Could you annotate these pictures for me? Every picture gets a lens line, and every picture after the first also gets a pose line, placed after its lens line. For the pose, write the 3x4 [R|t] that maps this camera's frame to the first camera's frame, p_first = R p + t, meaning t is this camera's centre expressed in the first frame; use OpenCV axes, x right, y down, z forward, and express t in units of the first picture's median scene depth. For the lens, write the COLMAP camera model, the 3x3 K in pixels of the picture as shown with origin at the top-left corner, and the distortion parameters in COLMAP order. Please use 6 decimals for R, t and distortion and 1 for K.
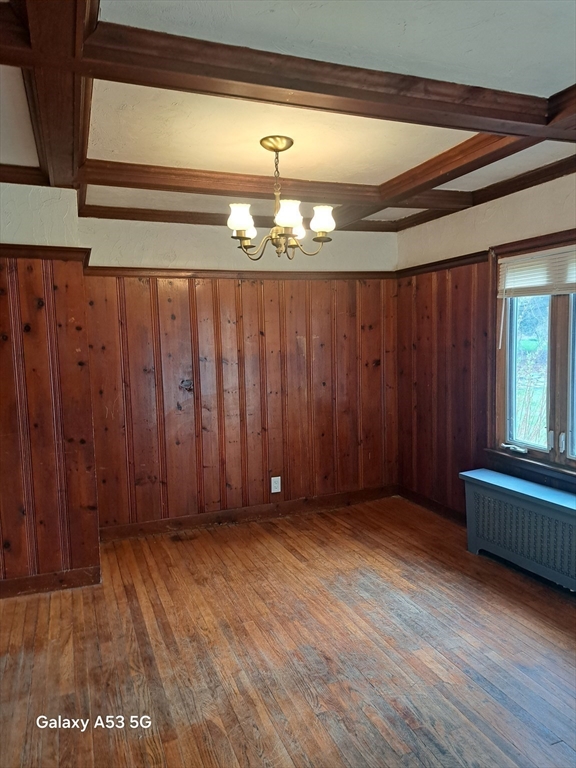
lens RADIAL K [[539.1, 0, 288.0], [0, 539.1, 384.0], [0, 0, 1]] dist [0.064002, -0.072390]
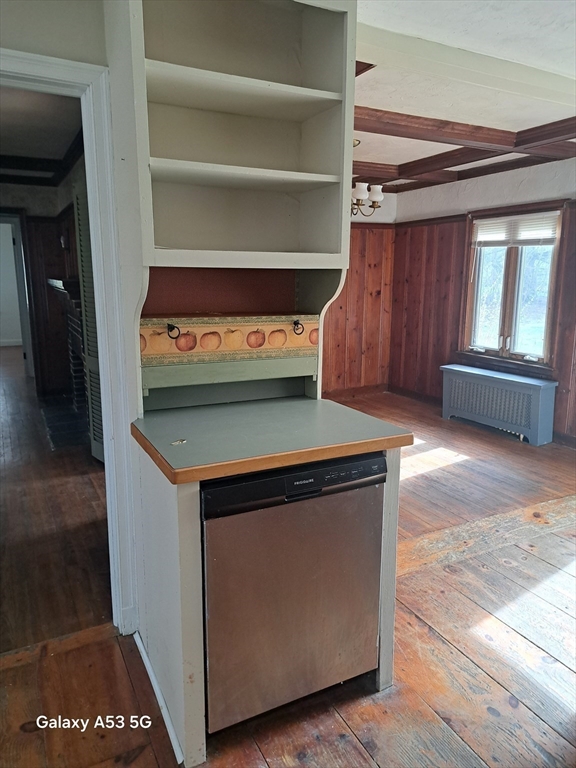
lens RADIAL K [[551.1, 0, 288.0], [0, 551.1, 384.0], [0, 0, 1]] dist [0.065996, -0.099967]
pose [[0.993856, 0.009932, 0.110234, -0.264097], [-0.021140, 0.994664, 0.100980, 0.066538], [-0.108643, -0.102690, 0.988763, -0.458585]]
